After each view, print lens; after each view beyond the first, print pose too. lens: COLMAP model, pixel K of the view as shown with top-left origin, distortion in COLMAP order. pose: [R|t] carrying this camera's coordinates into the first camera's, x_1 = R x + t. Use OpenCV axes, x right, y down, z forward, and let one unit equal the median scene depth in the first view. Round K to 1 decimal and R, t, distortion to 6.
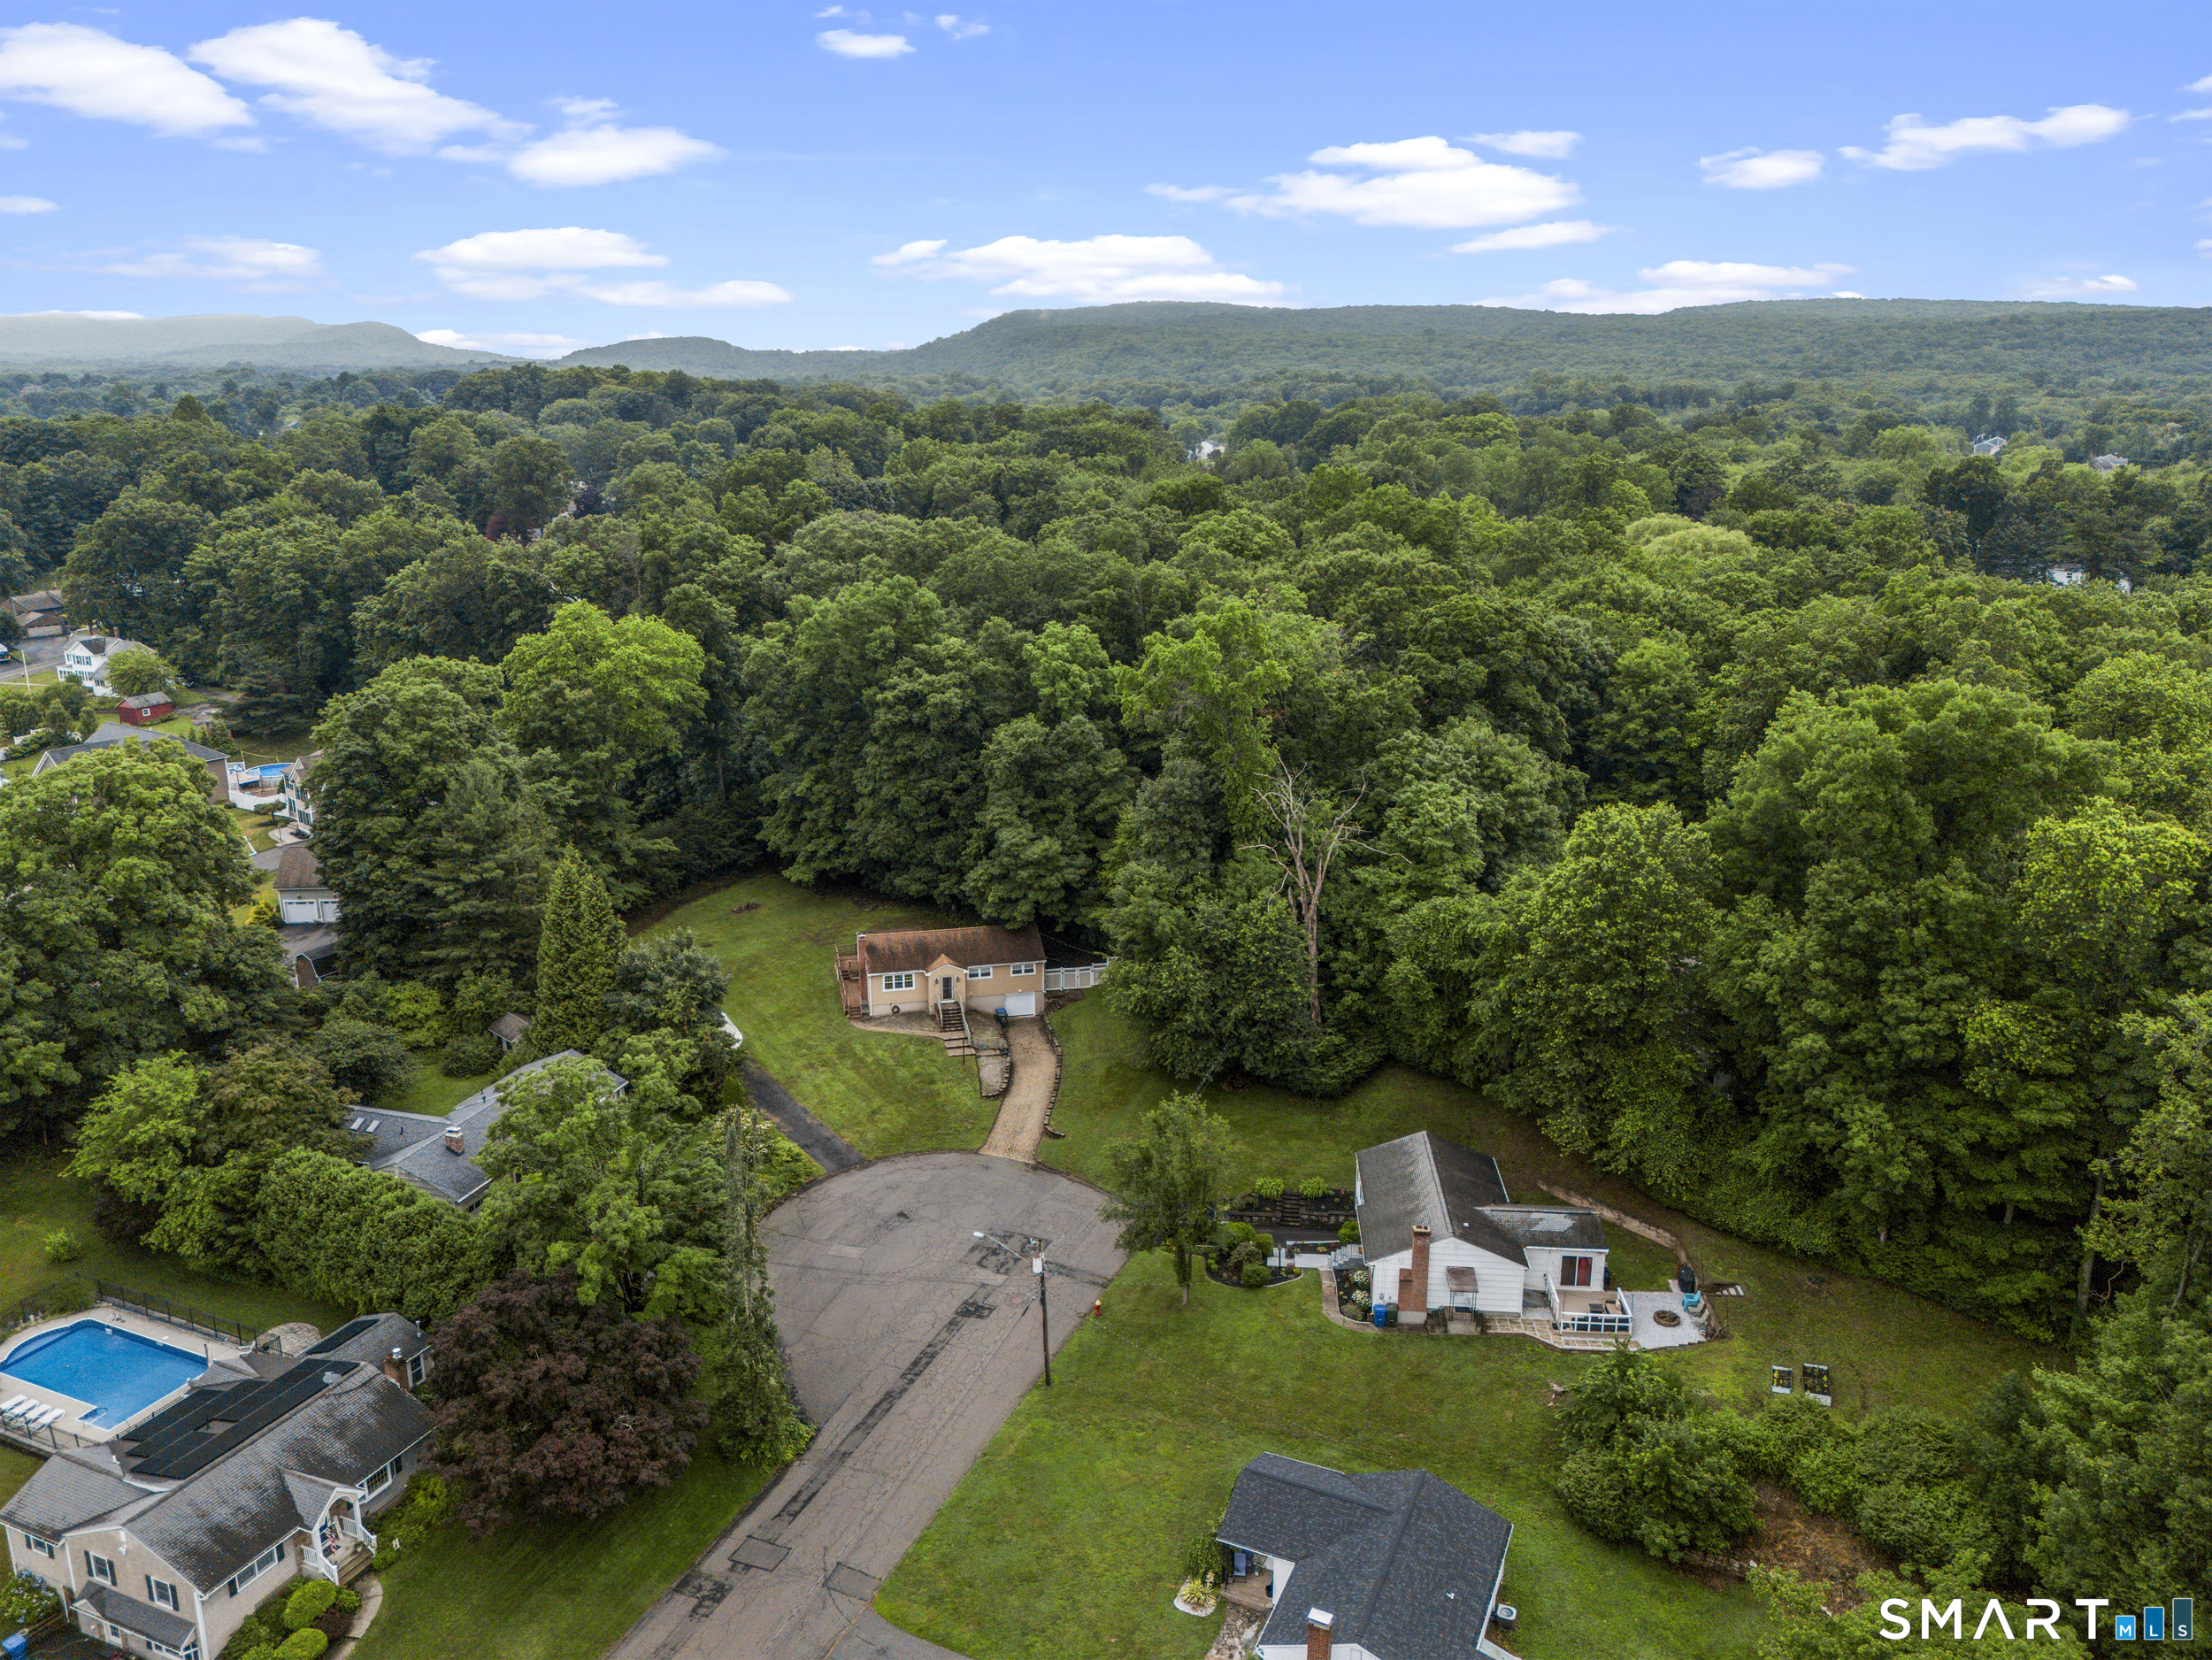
lens RADIAL K [[1670.8, 0, 1106.0], [0, 1670.8, 830.0], [0, 0, 1]] dist [0.063461, -0.062309]
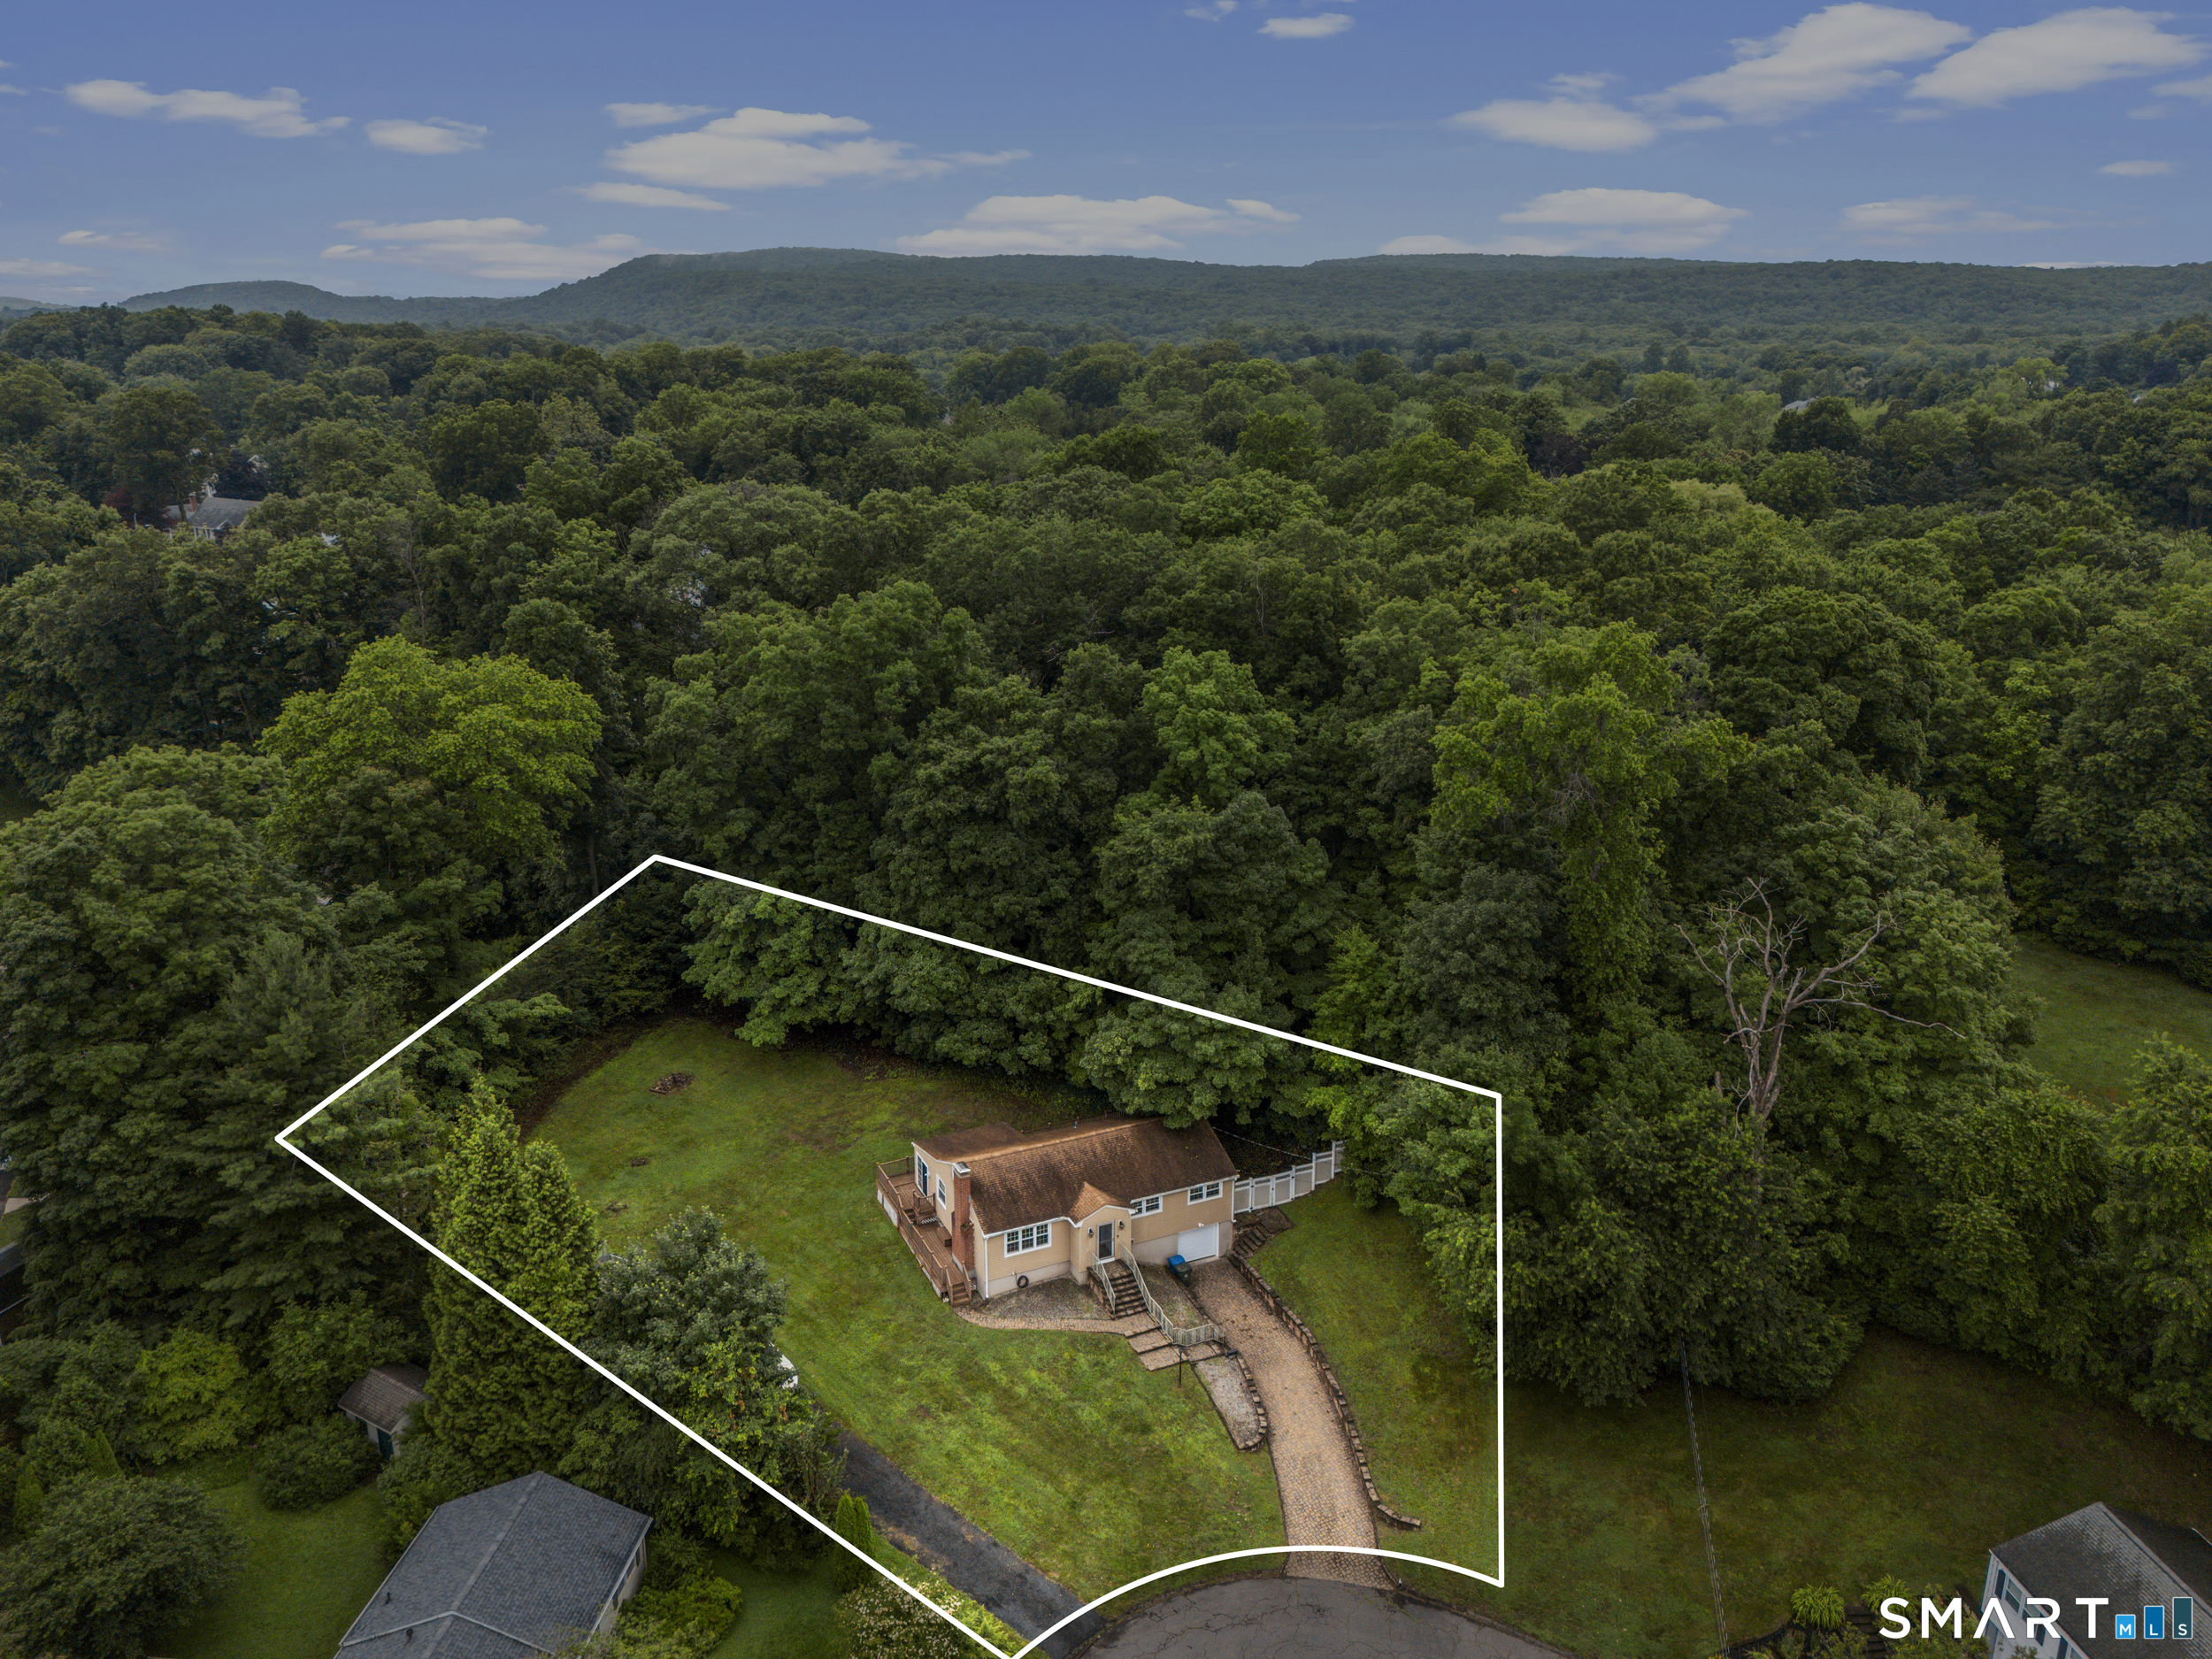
lens RADIAL K [[1670.7, 0, 1106.0], [0, 1670.7, 829.5], [0, 0, 1]] dist [0.063461, -0.062309]
pose [[0.977979, -0.061738, 0.199361, -0.204984], [0.056498, 0.997894, 0.031874, -0.078349], [-0.200909, -0.019909, 0.979408, 0.369403]]
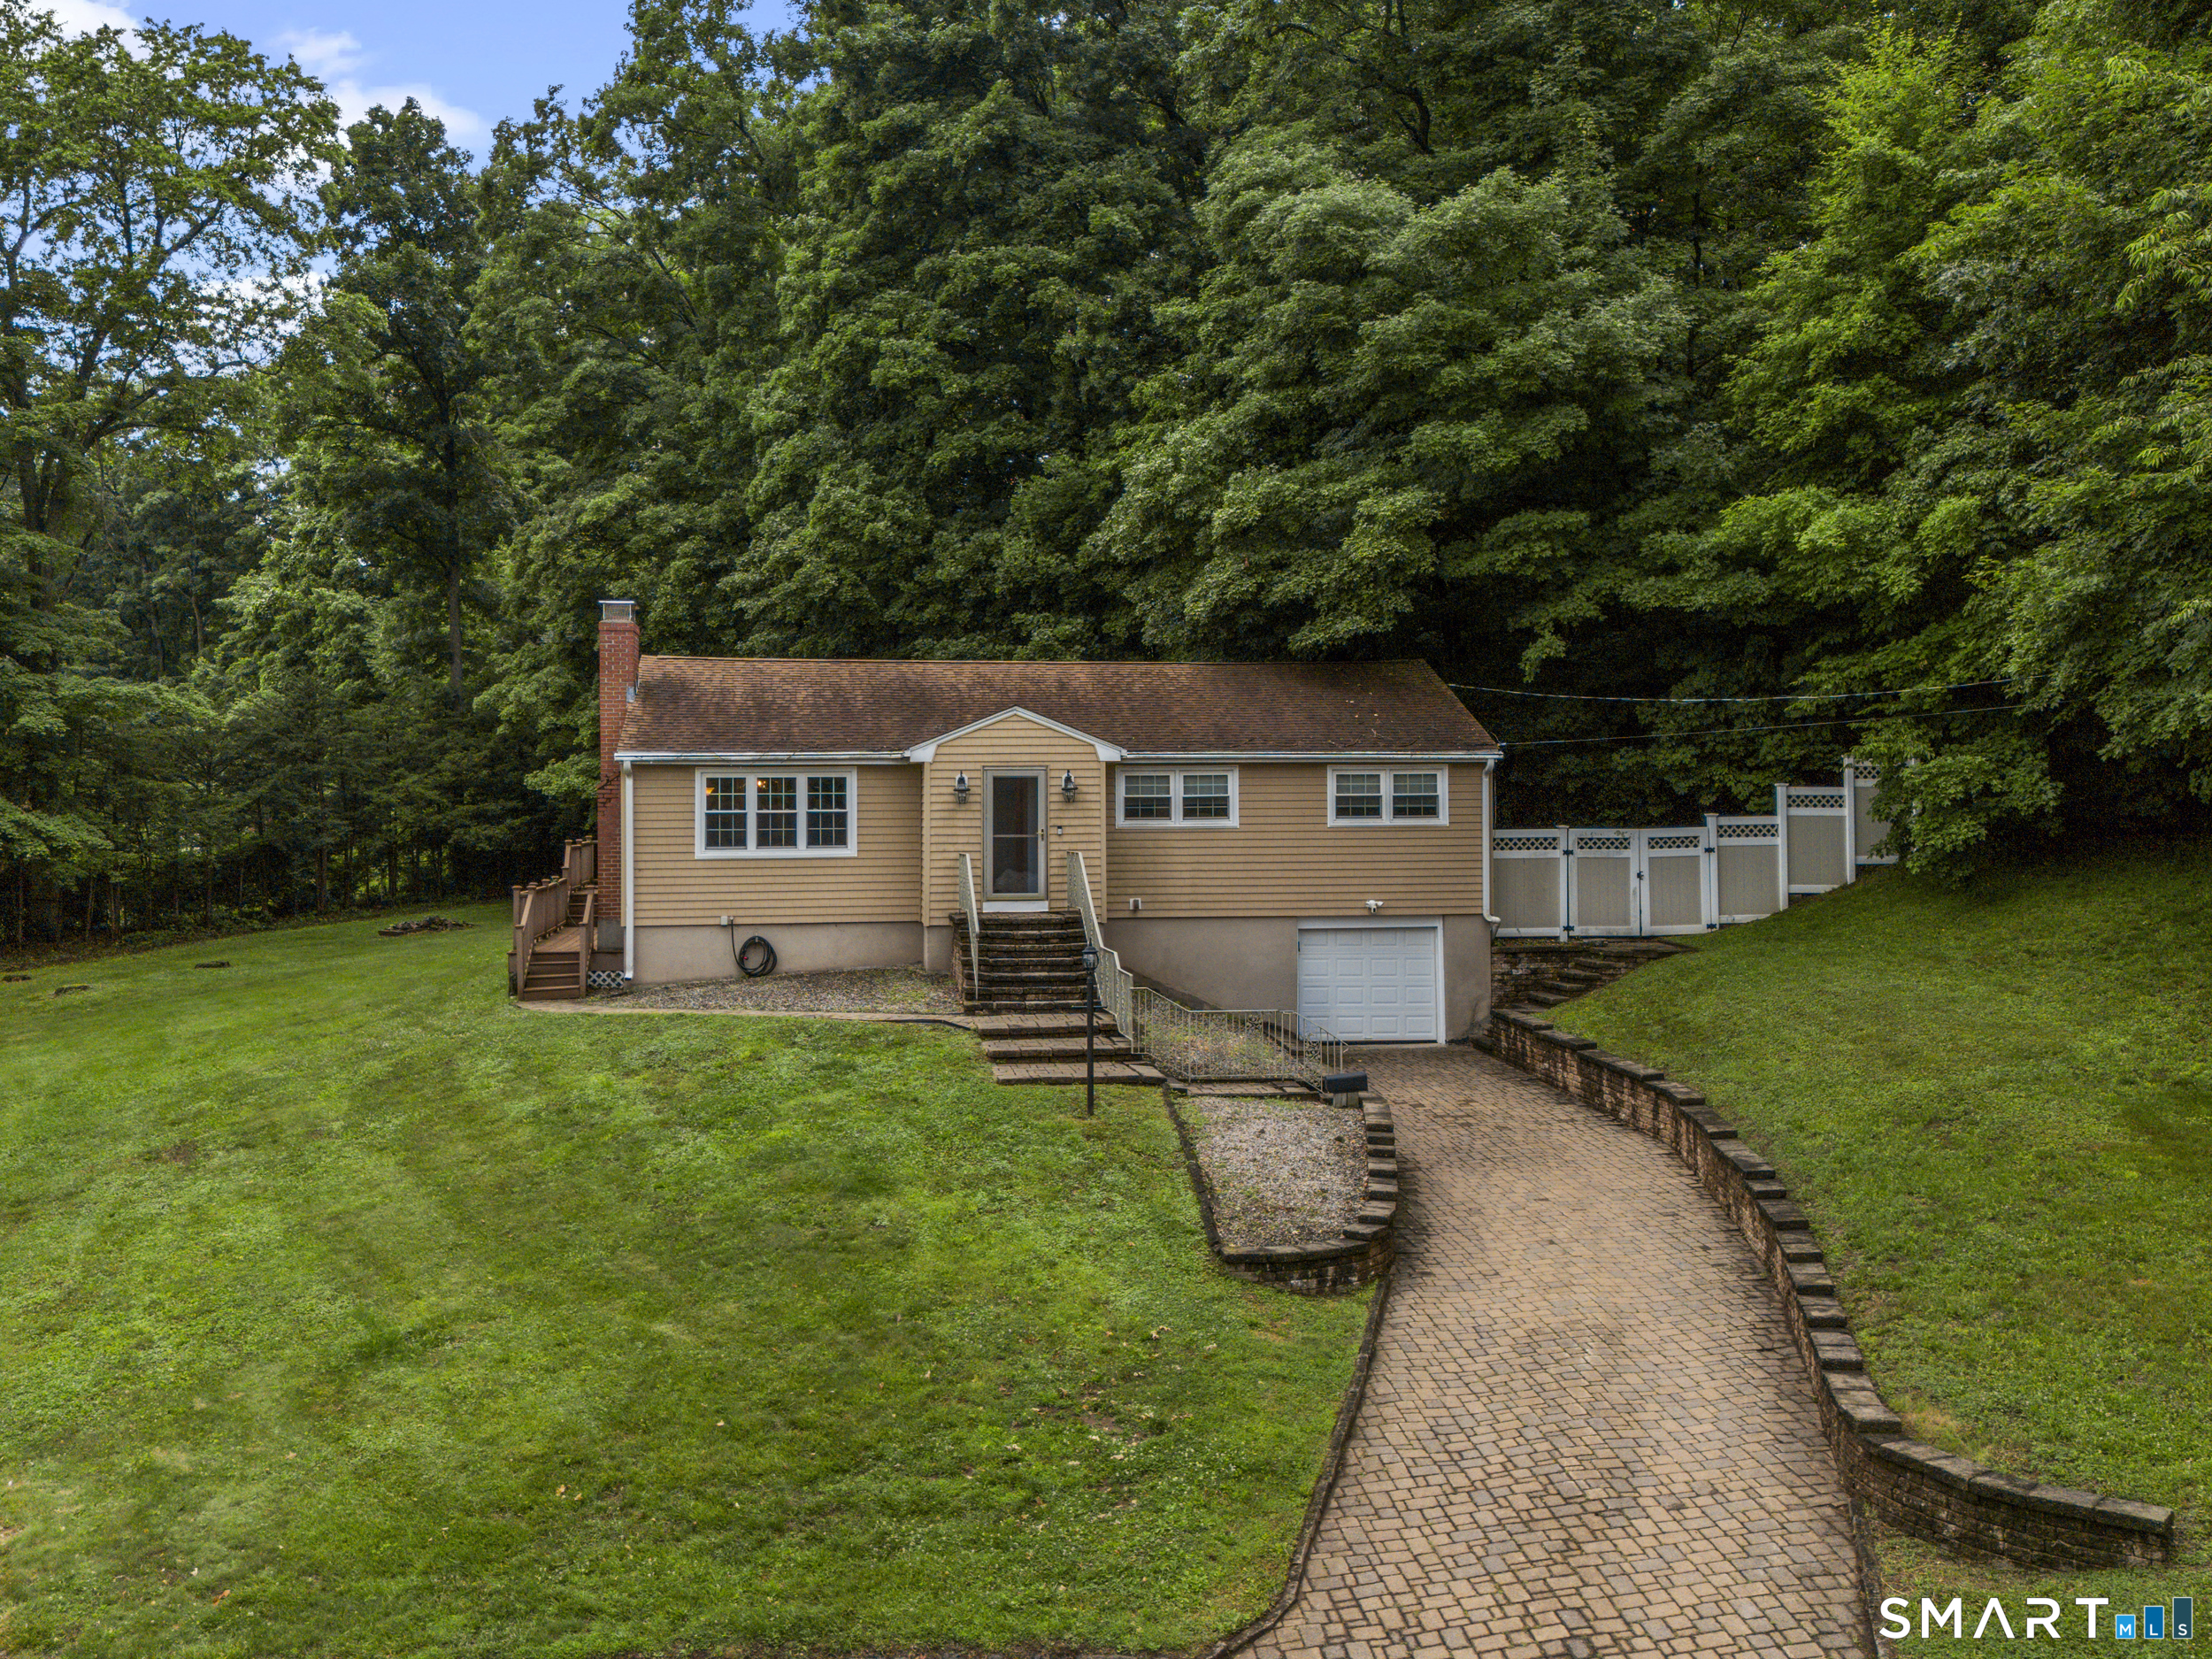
lens RADIAL K [[2046.6, 0, 1044.9], [0, 2046.6, 827.8], [0, 0, 1]] dist [0.006374, 0.003920]
pose [[0.993353, -0.007994, -0.114829, -0.061881], [-0.022238, 0.965463, -0.259588, 0.151143], [0.112938, 0.260416, 0.958868, 0.745468]]
